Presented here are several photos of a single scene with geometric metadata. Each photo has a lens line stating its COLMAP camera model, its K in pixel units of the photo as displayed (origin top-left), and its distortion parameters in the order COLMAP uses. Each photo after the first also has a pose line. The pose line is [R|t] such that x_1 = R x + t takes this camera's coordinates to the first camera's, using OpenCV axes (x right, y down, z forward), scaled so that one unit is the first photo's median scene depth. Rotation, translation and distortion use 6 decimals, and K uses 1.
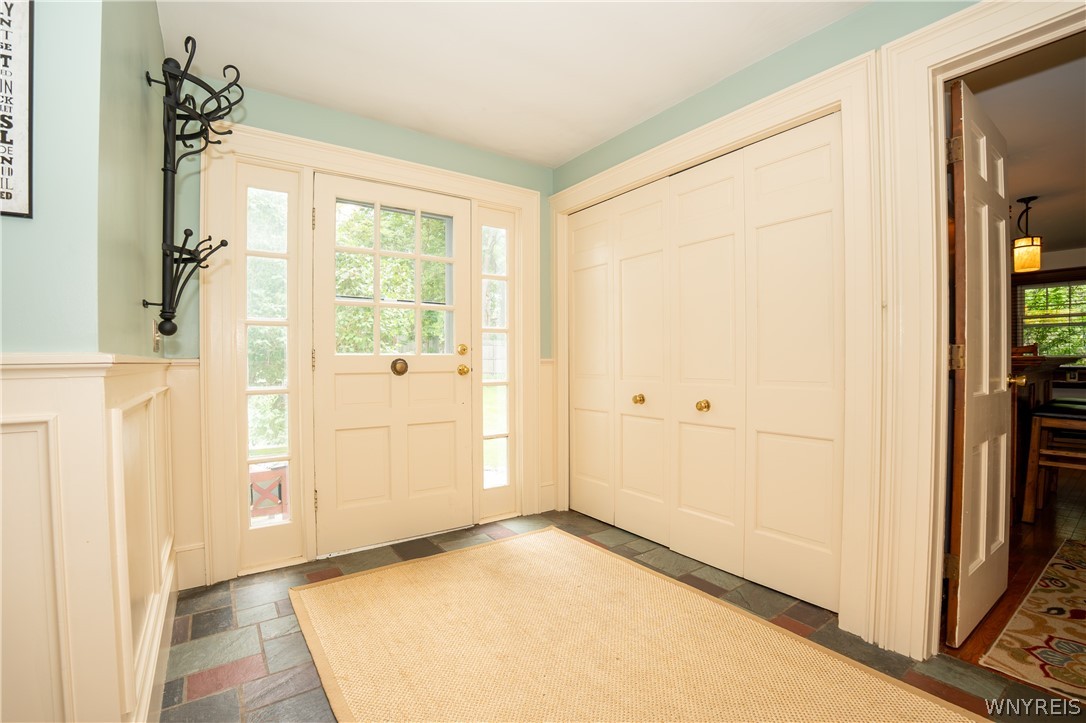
lens RADIAL K [[478.7, 0, 535.6], [0, 478.7, 368.6], [0, 0, 1]] dist [-0.057731, 0.007698]
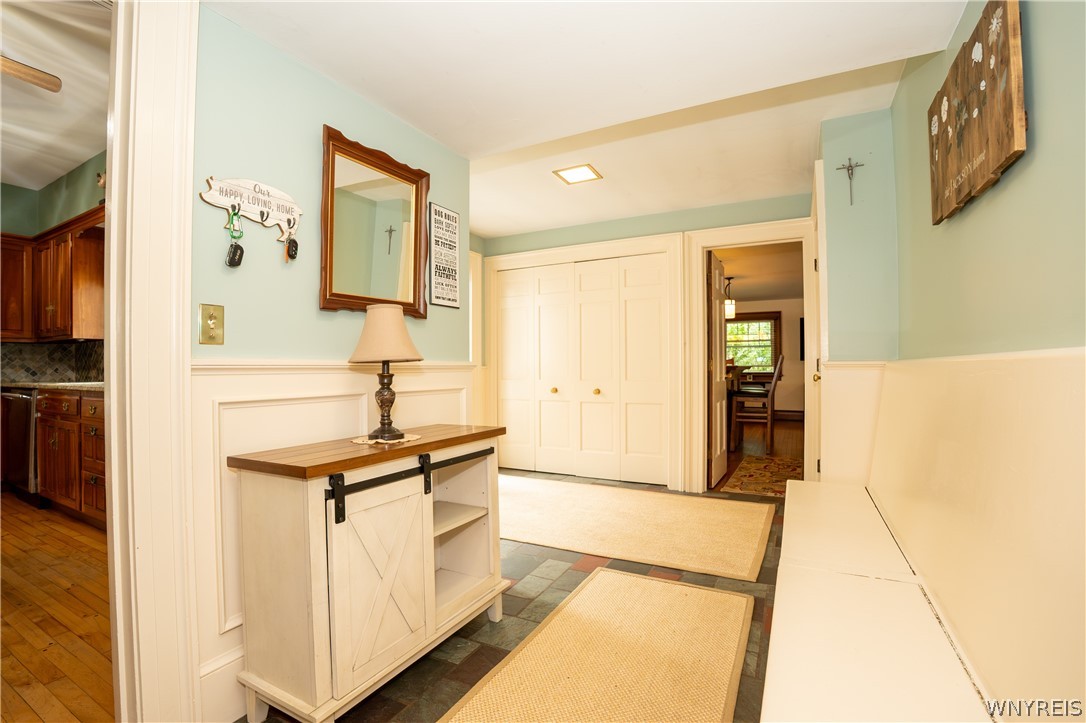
lens RADIAL K [[478.7, 0, 551.6], [0, 478.7, 367.1], [0, 0, 1]] dist [-0.057731, 0.007698]
pose [[0.888752, 0.002824, 0.458381, -0.524694], [0.006741, 0.999792, -0.019231, 0.013957], [-0.458340, 0.020182, 0.888548, -0.457763]]
